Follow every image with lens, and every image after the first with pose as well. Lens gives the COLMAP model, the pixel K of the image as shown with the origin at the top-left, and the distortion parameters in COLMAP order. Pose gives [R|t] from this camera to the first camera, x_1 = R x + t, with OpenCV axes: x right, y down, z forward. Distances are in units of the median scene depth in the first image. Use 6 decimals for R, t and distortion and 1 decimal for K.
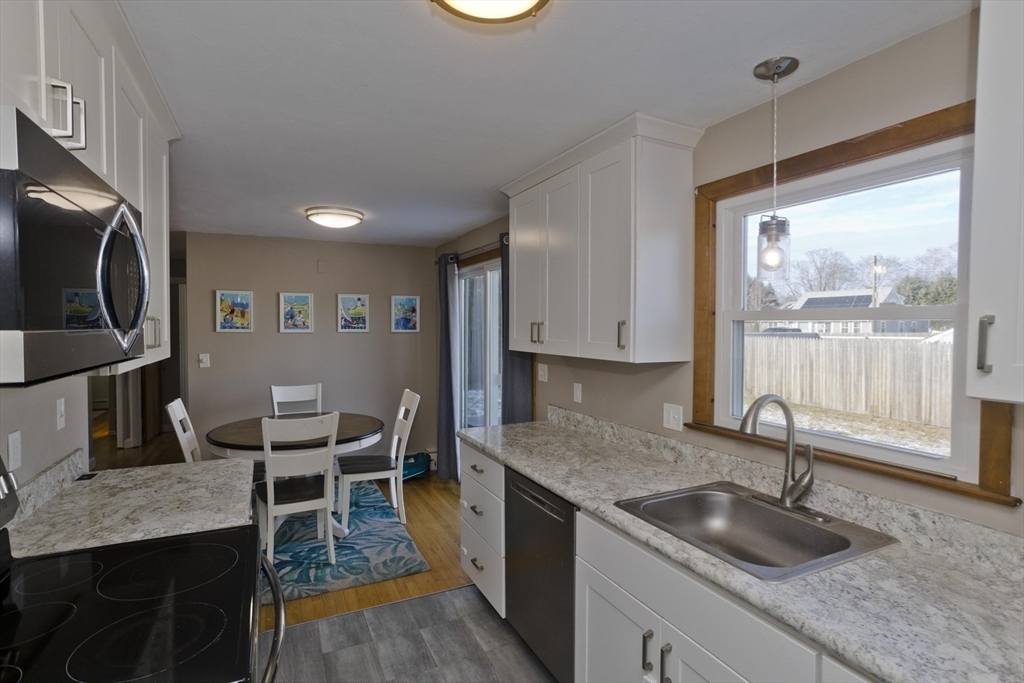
lens RADIAL K [[511.7, 0, 512.3], [0, 511.7, 336.1], [0, 0, 1]] dist [-0.053543, 0.036977]
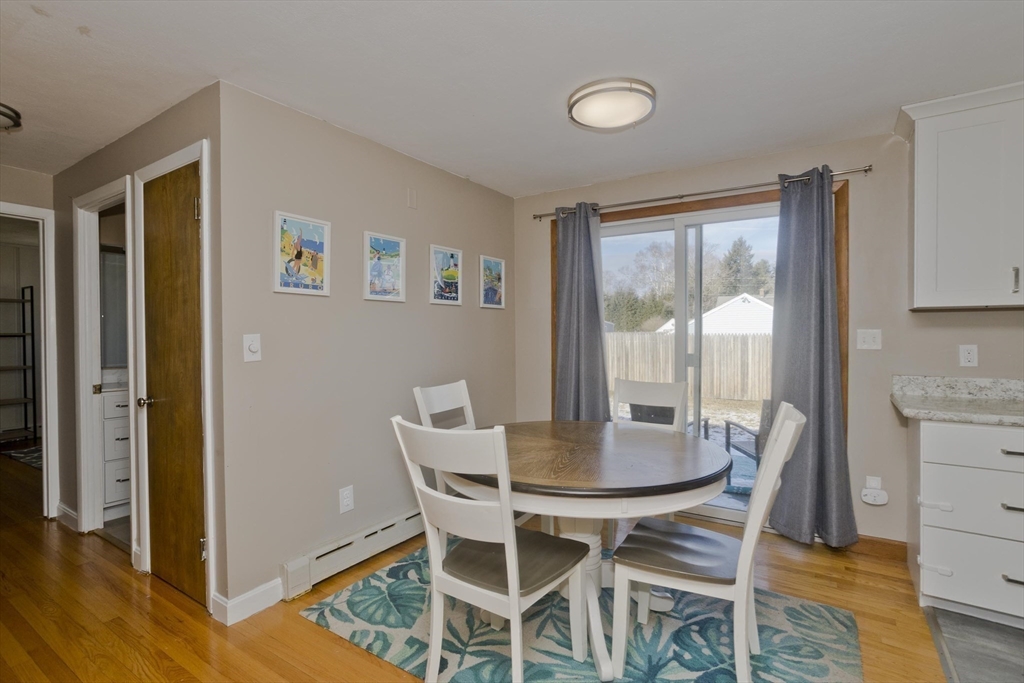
lens RADIAL K [[498.3, 0, 515.3], [0, 498.3, 331.4], [0, 0, 1]] dist [-0.054259, 0.033525]
pose [[0.850200, -0.005000, 0.526436, -0.609443], [0.017356, 0.999678, -0.018536, 0.043107], [-0.526174, 0.024896, 0.850012, 0.425524]]
